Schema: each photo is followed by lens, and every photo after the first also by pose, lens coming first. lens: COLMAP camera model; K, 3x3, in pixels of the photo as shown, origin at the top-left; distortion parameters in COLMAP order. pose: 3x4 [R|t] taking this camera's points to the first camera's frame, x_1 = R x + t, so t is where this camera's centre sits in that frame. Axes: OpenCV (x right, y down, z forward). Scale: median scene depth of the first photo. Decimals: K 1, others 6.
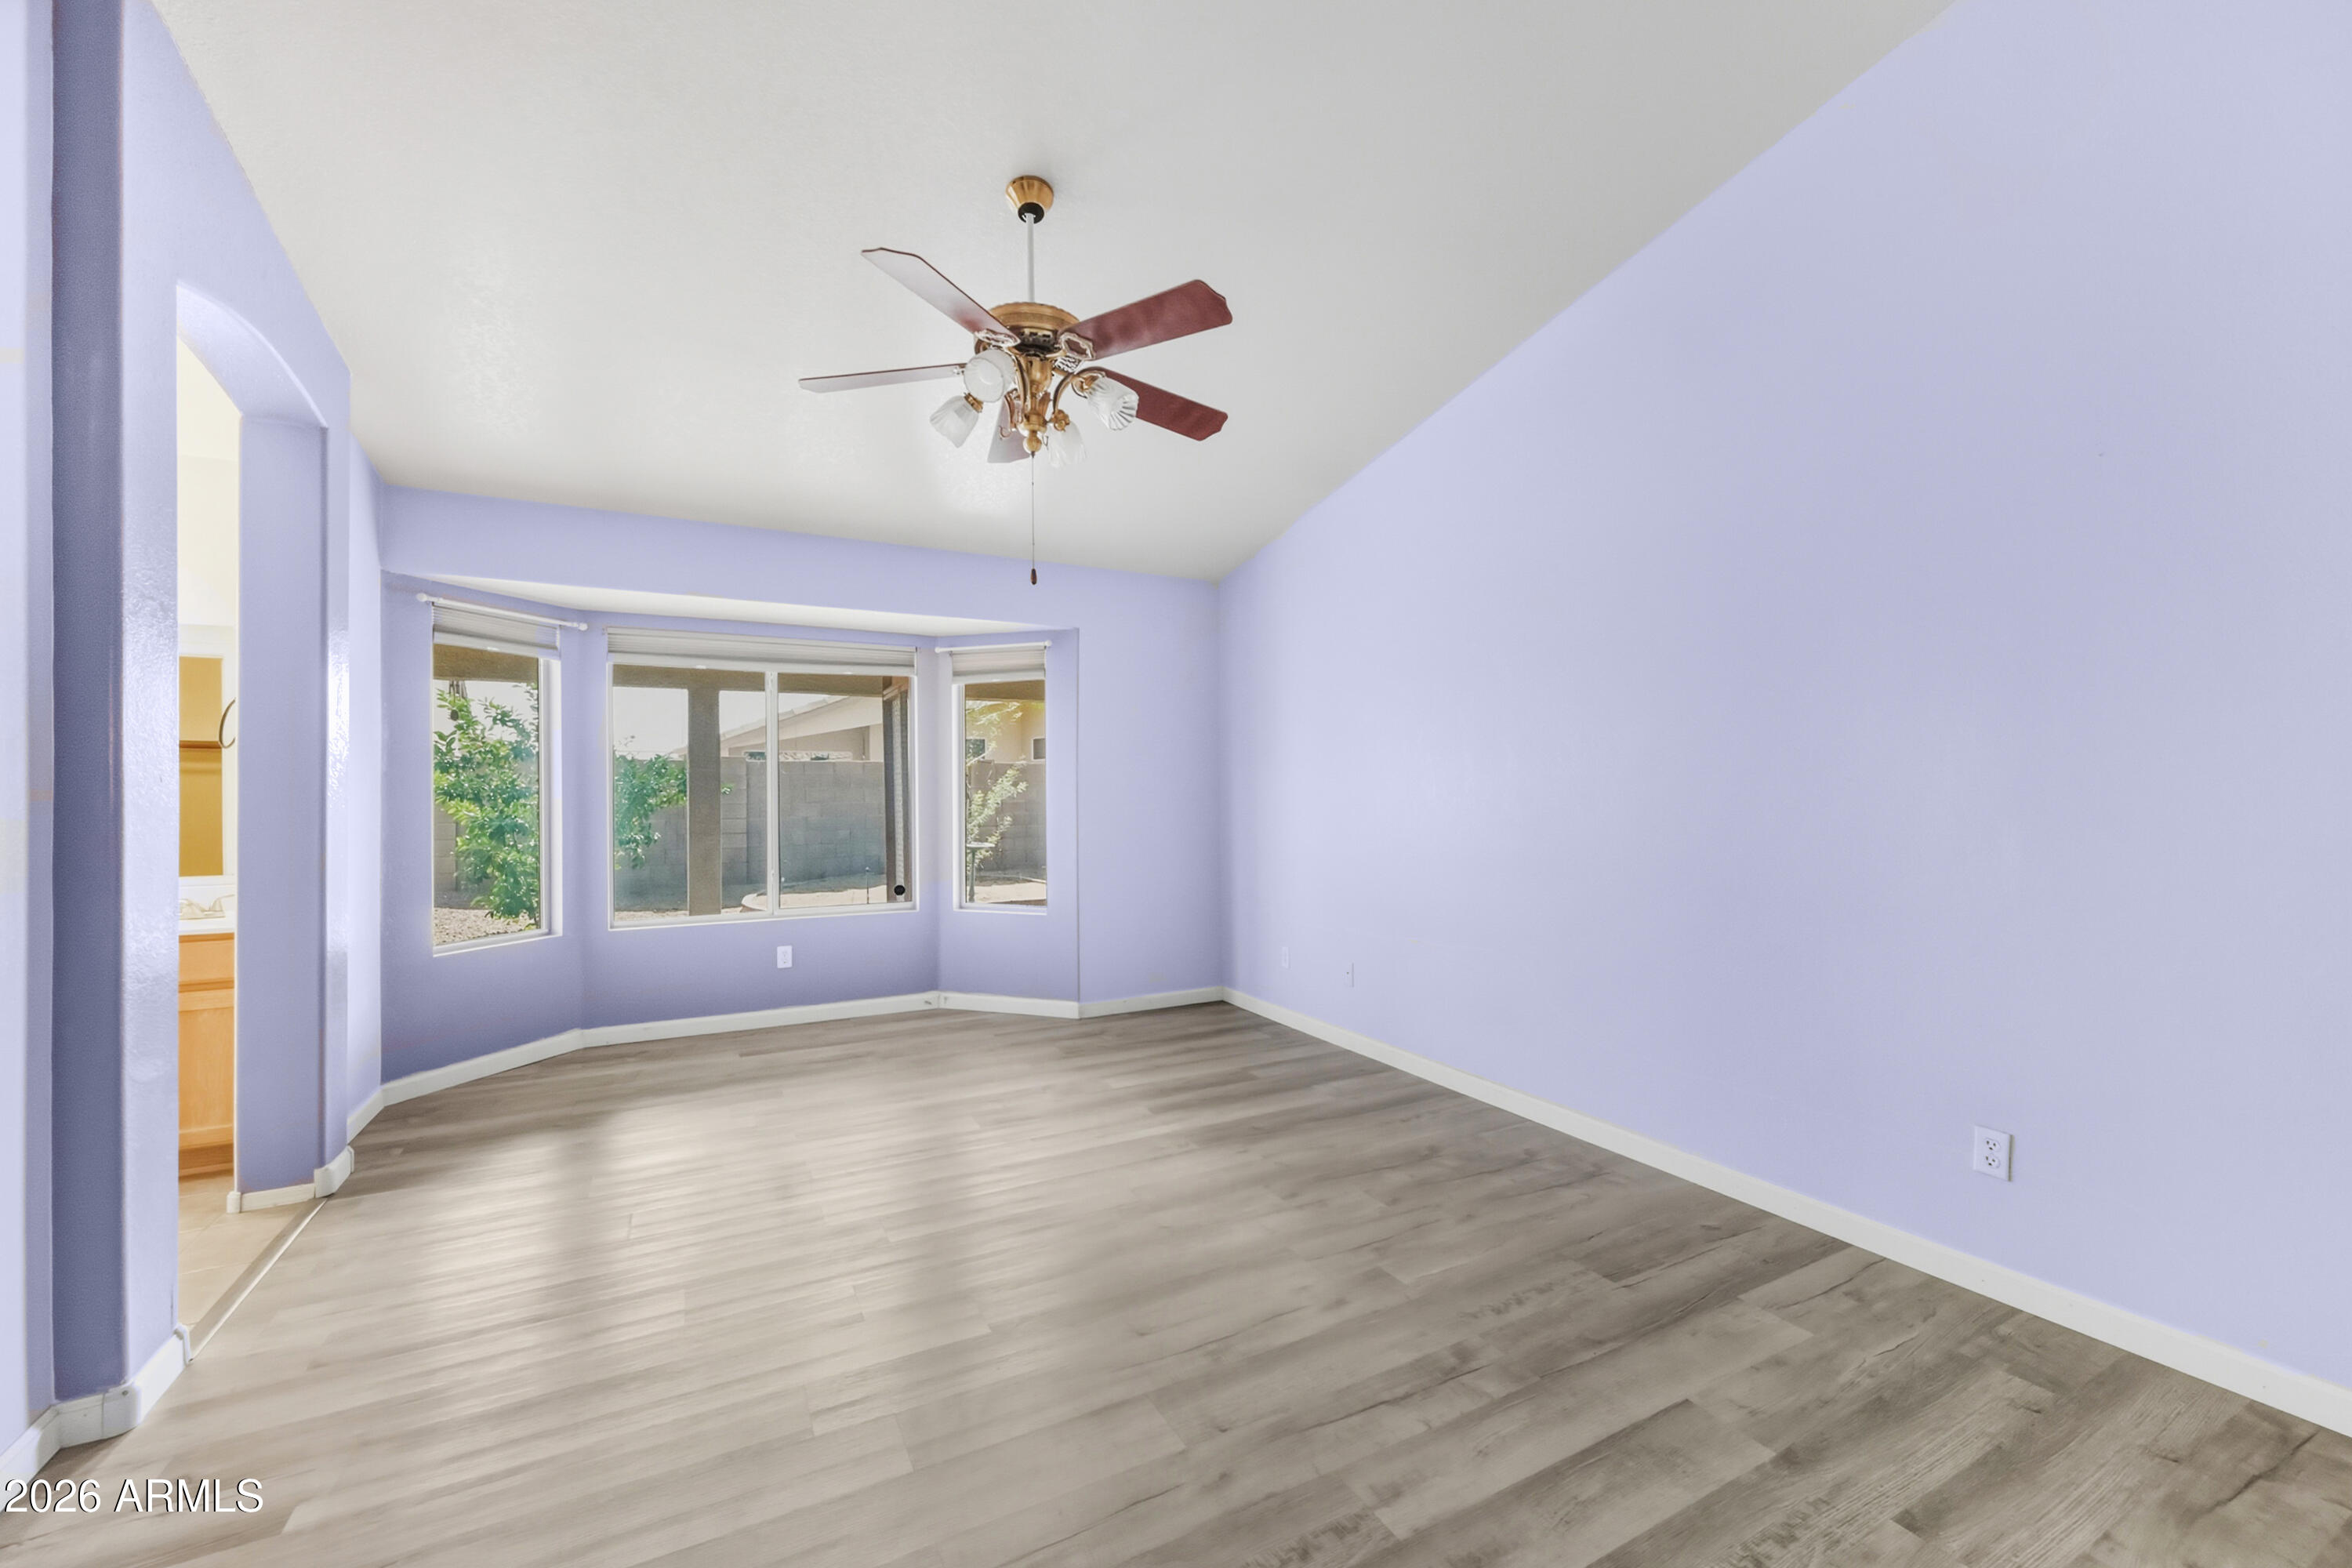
lens RADIAL K [[931.1, 0, 1178.9], [0, 931.1, 789.5], [0, 0, 1]] dist [-0.001694, 0.000728]
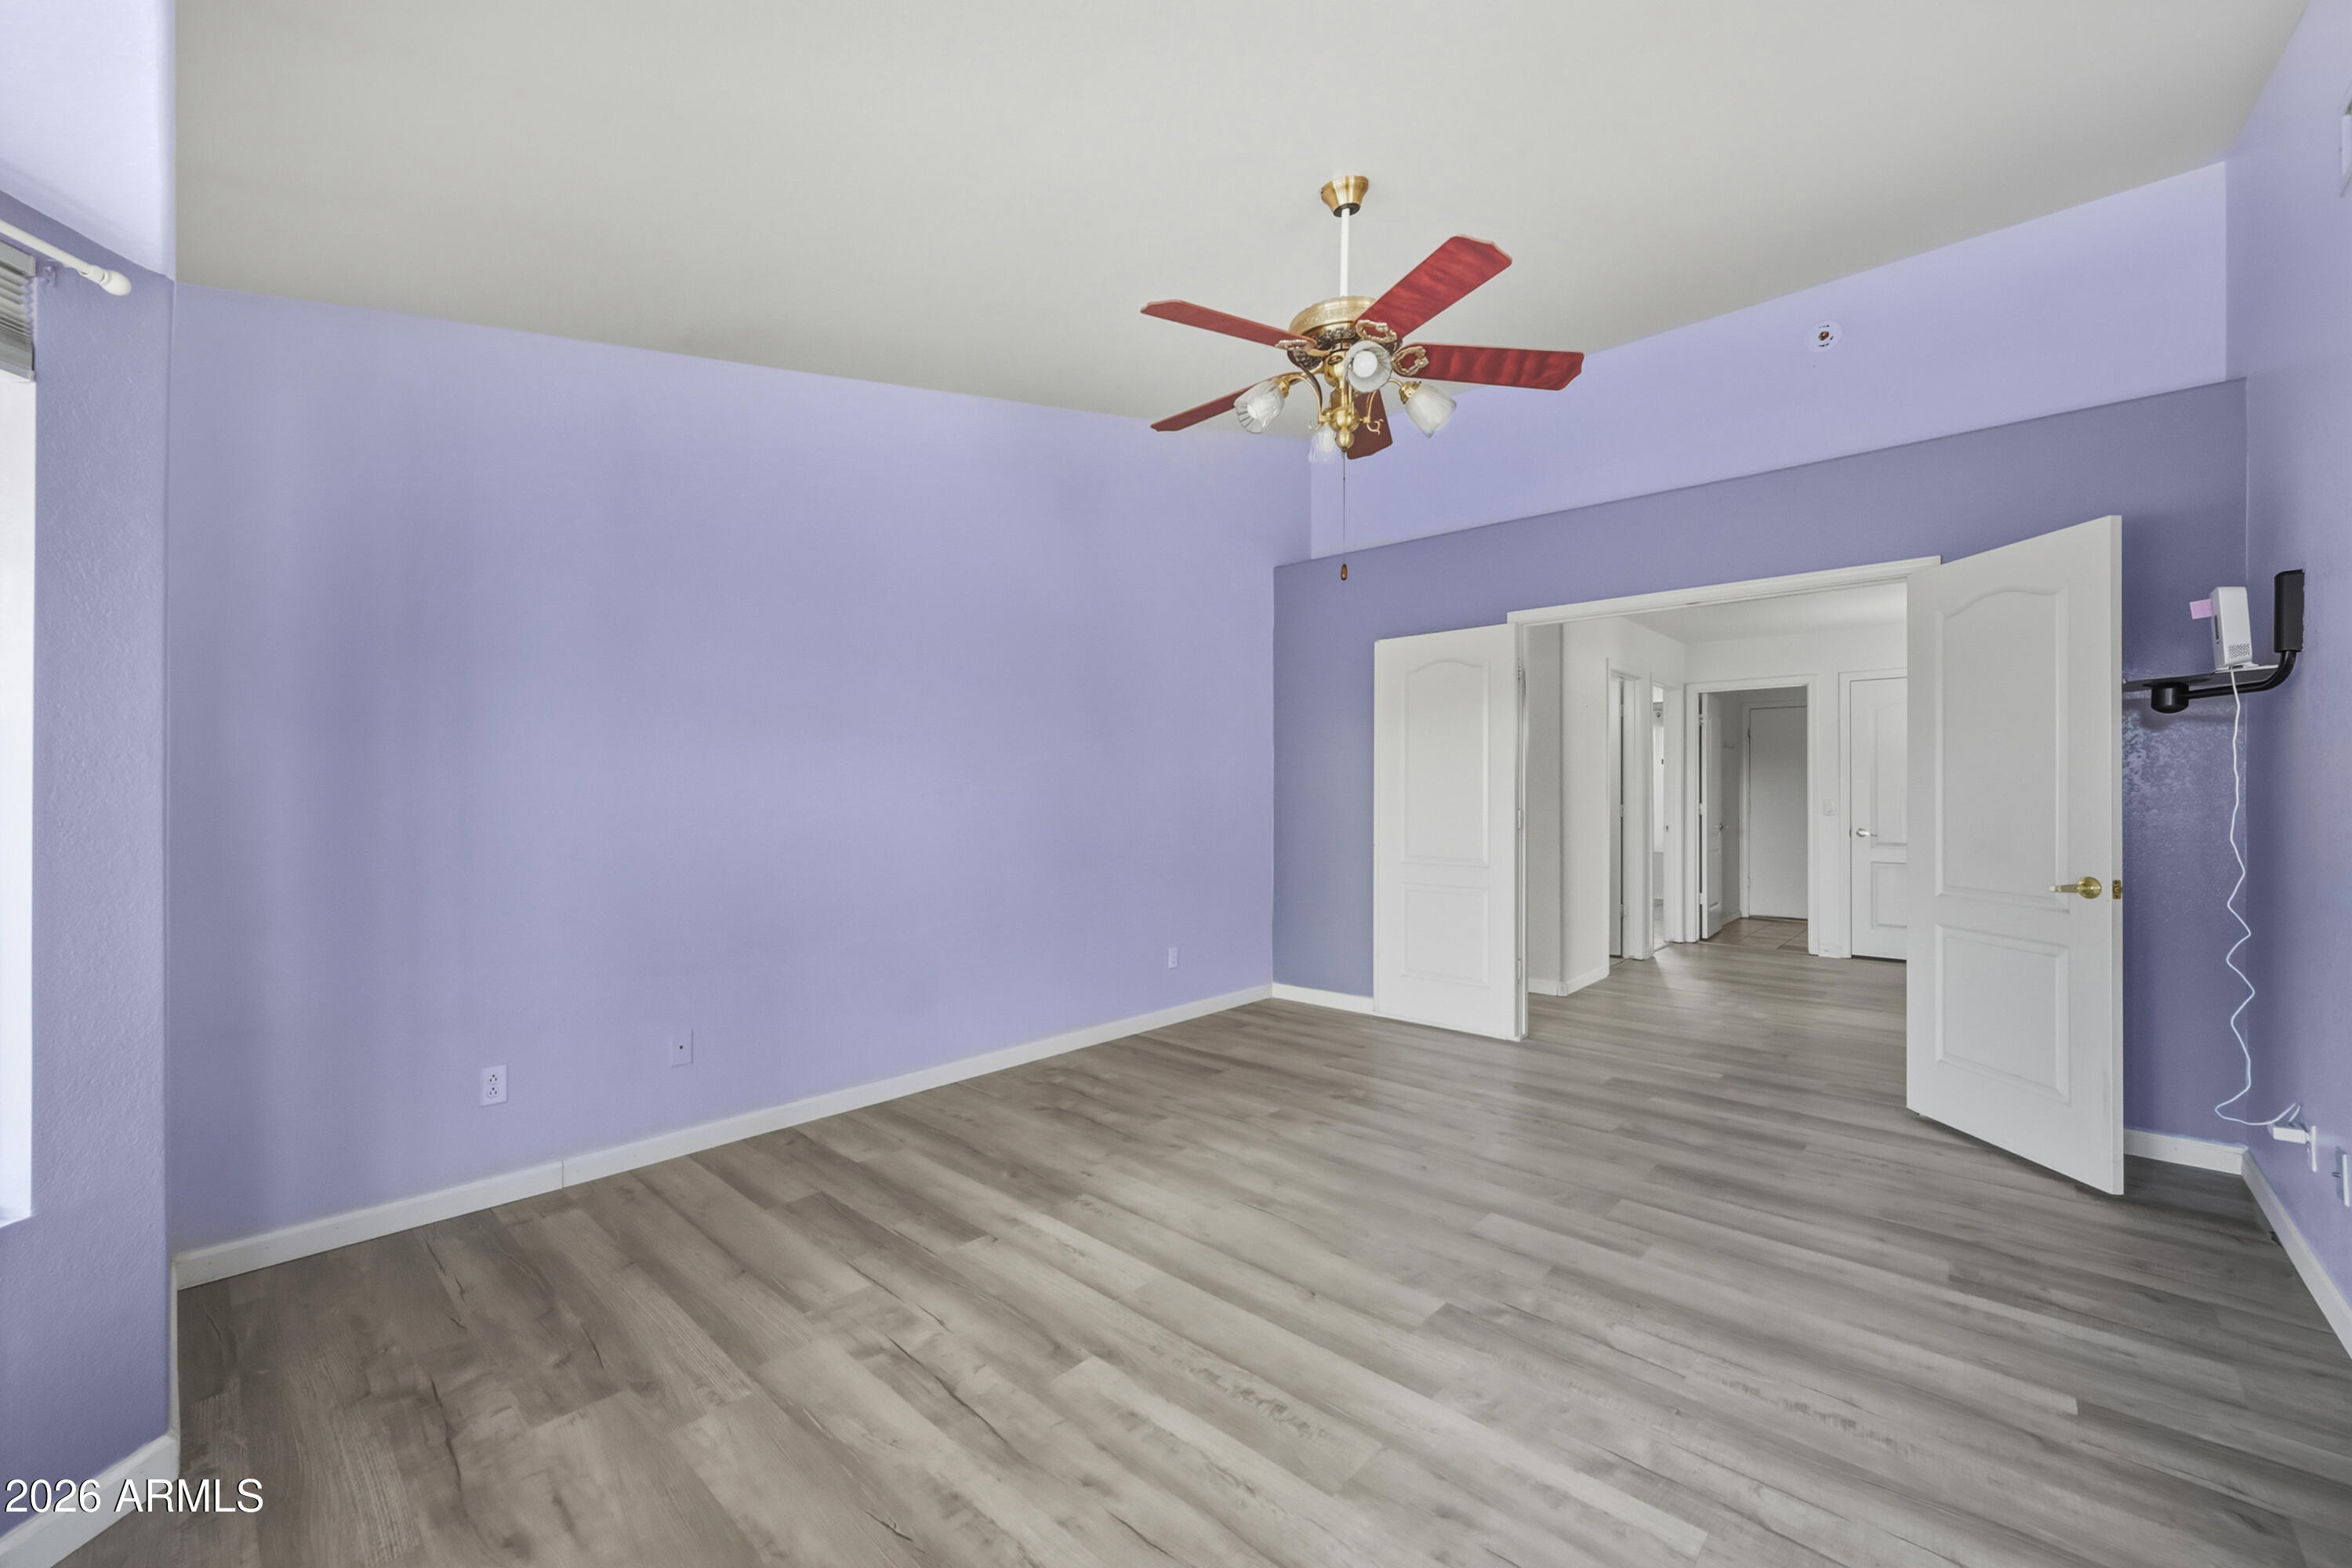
lens RADIAL K [[931.1, 0, 1178.9], [0, 931.1, 788.1], [0, 0, 1]] dist [-0.001694, 0.000728]
pose [[-0.346567, 0.008652, 0.937985, -0.867136], [-0.002484, 0.999945, -0.010142, 0.012078], [-0.938022, -0.005845, -0.346527, 1.277878]]
